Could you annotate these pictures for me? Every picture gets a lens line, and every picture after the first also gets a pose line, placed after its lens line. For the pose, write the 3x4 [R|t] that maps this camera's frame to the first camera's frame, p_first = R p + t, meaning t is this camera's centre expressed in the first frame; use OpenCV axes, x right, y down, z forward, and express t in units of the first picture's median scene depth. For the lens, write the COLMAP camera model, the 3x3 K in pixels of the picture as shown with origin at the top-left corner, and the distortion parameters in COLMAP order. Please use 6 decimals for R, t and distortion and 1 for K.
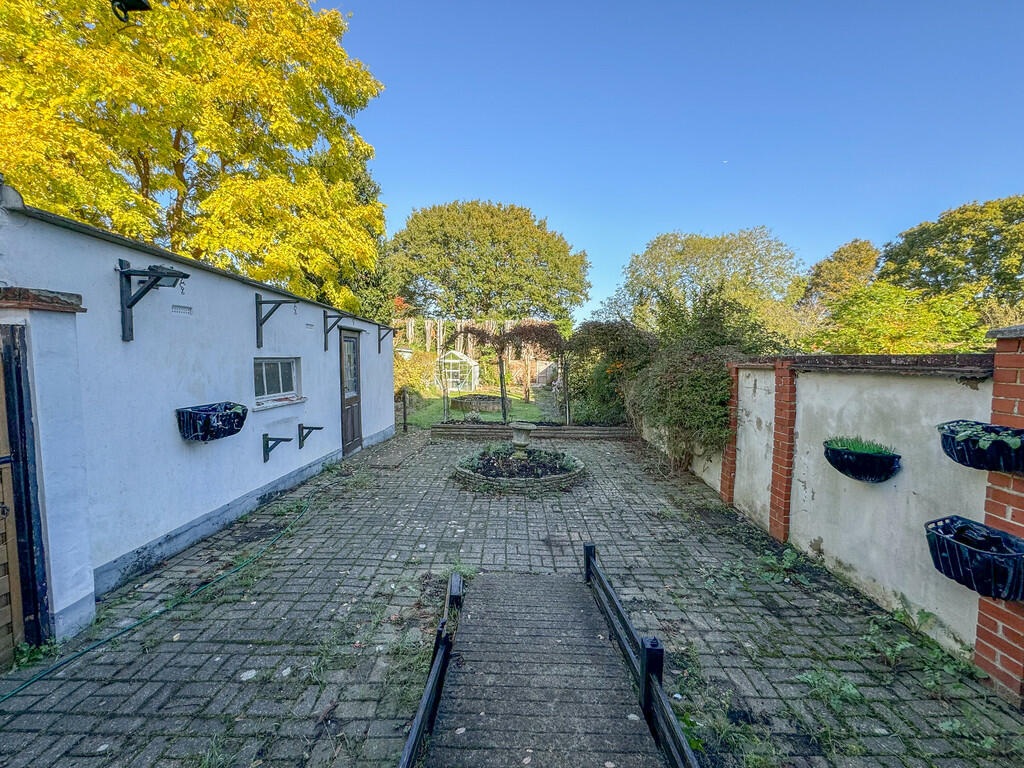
lens RADIAL K [[417.1, 0, 512.3], [0, 417.1, 390.9], [0, 0, 1]] dist [-0.001192, -0.000049]
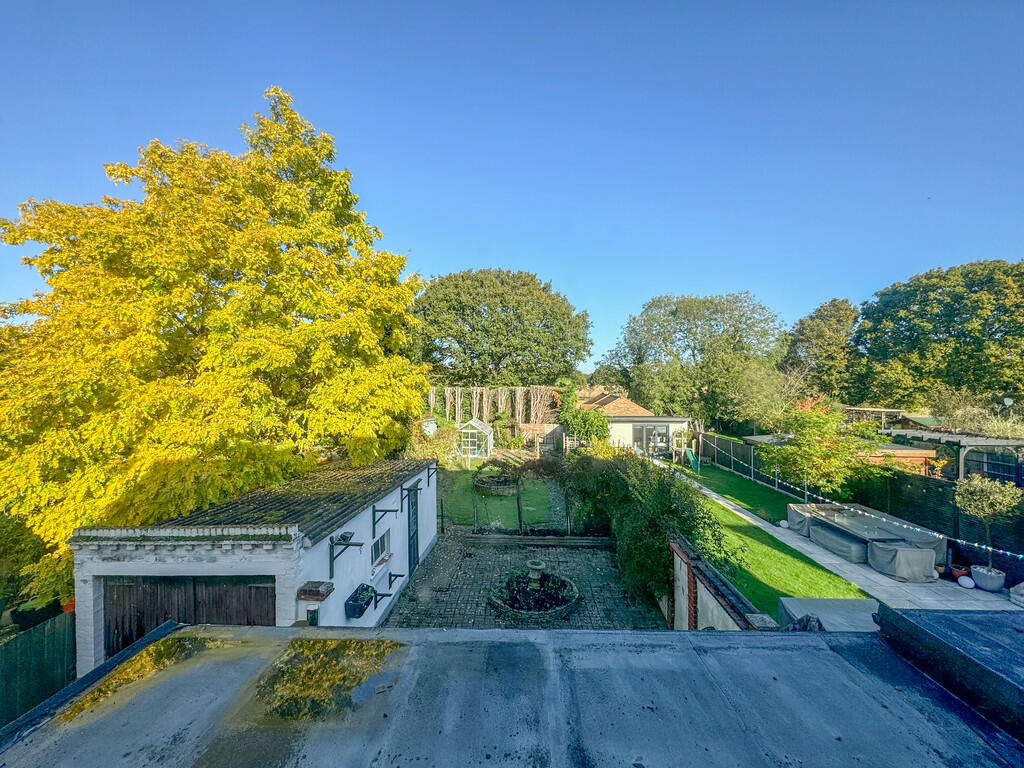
lens RADIAL K [[417.1, 0, 510.7], [0, 417.1, 377.8], [0, 0, 1]] dist [-0.001192, -0.000049]
pose [[0.999664, -0.013386, -0.022214, -0.004459], [0.011818, 0.997525, -0.069312, -0.096239], [0.023087, 0.069026, 0.997348, -0.102953]]
